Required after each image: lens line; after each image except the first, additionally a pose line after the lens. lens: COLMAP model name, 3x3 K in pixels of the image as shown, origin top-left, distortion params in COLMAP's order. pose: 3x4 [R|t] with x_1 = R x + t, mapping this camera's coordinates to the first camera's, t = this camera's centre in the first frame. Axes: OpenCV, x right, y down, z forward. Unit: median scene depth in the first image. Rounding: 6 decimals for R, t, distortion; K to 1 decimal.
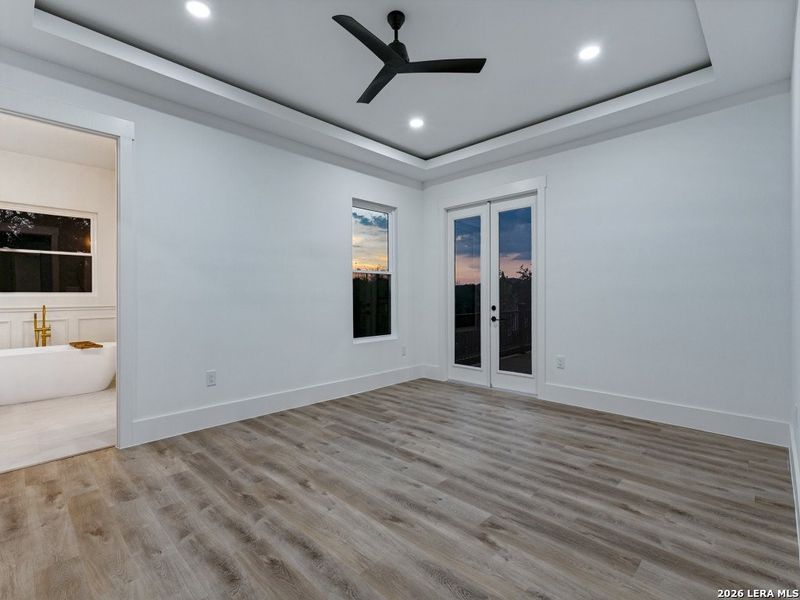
lens RADIAL K [[384.6, 0, 397.6], [0, 384.6, 299.0], [0, 0, 1]] dist [0.004404, 0.000818]
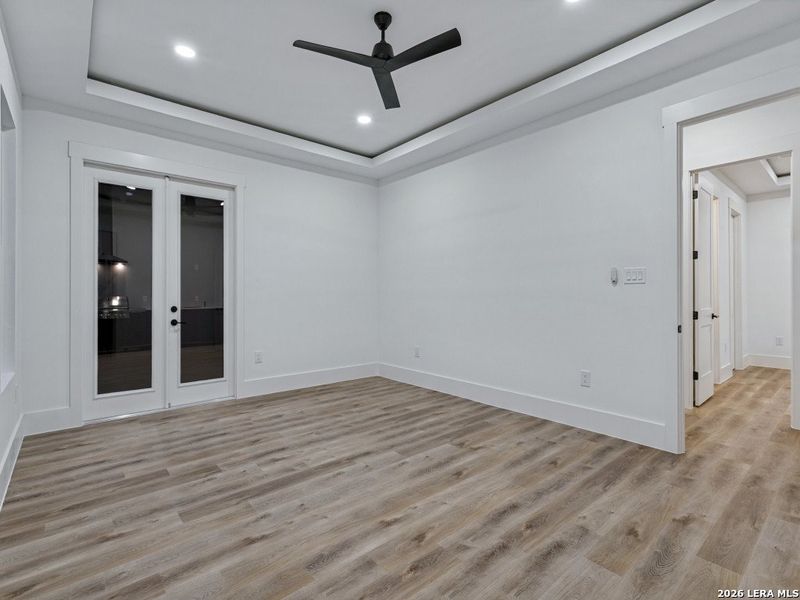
lens RADIAL K [[384.6, 0, 397.6], [0, 384.6, 299.0], [0, 0, 1]] dist [0.004404, 0.000818]
pose [[0.088019, -0.005240, 0.996105, -0.963446], [0.007454, 0.999962, 0.004602, 0.002927], [-0.996091, 0.007020, 0.088055, 0.832665]]
